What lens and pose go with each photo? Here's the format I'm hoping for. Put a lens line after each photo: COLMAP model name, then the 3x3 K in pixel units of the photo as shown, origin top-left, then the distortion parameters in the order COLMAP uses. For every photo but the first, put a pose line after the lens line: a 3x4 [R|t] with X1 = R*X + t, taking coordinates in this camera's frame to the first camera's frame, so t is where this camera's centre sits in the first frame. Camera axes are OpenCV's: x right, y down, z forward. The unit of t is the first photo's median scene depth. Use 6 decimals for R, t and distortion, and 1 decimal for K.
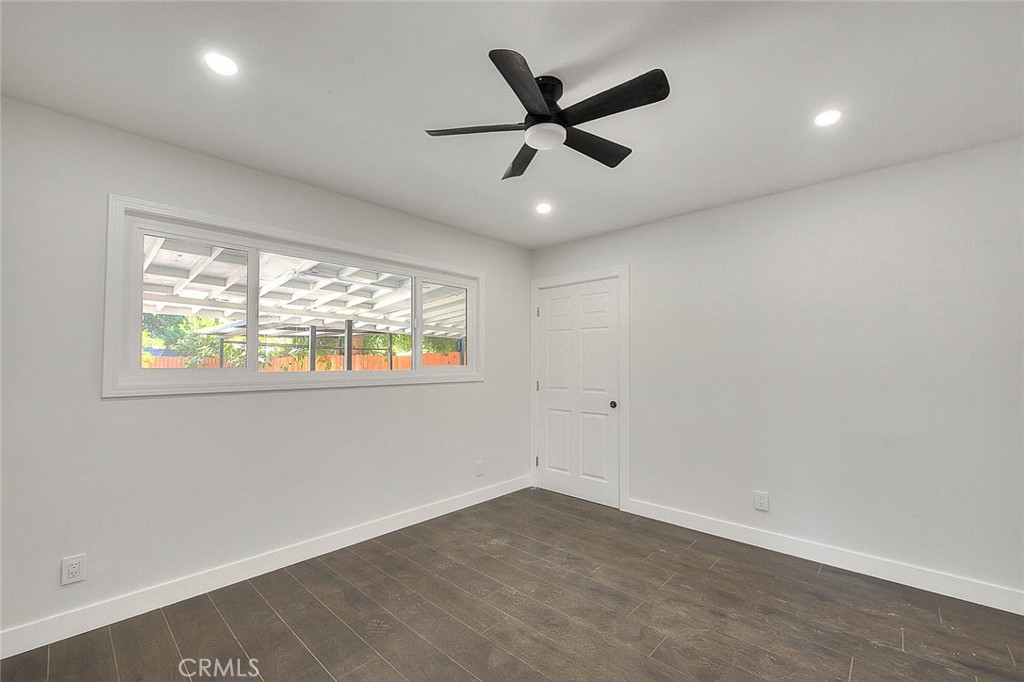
lens RADIAL K [[413.0, 0, 504.6], [0, 413.0, 347.3], [0, 0, 1]] dist [-0.000723, -0.000131]
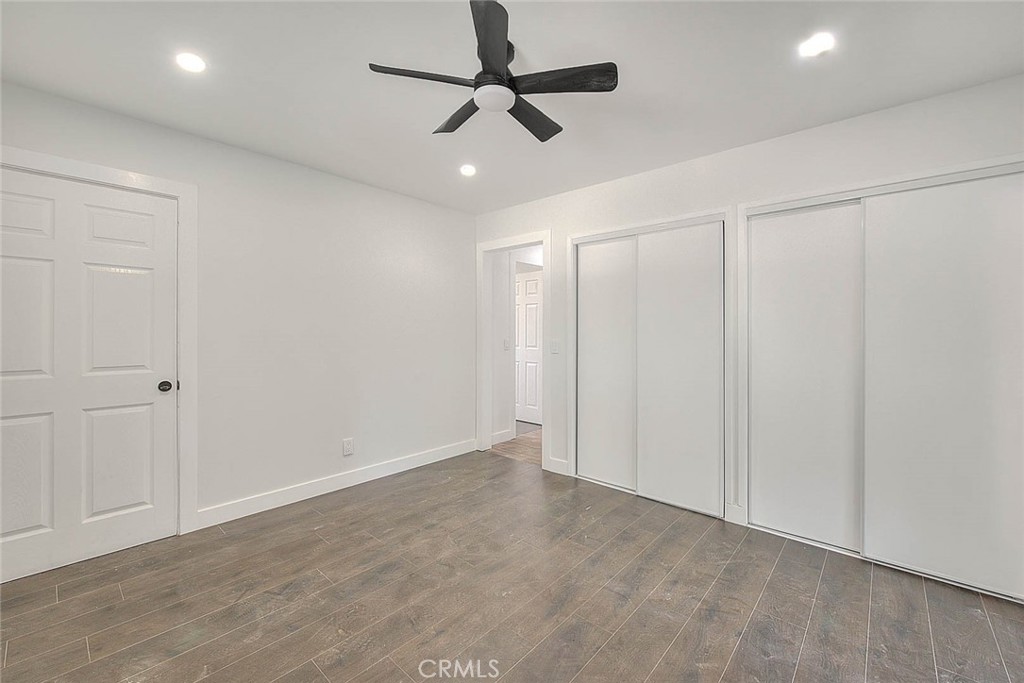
lens RADIAL K [[428.4, 0, 512.0], [0, 428.4, 341.5], [0, 0, 1]] dist [-0.015366, -0.000447]
pose [[-0.027965, -0.029996, 0.999159, -0.593635], [-0.039582, 0.998799, 0.028877, 0.035032], [-0.998825, -0.038742, -0.029118, 0.643270]]
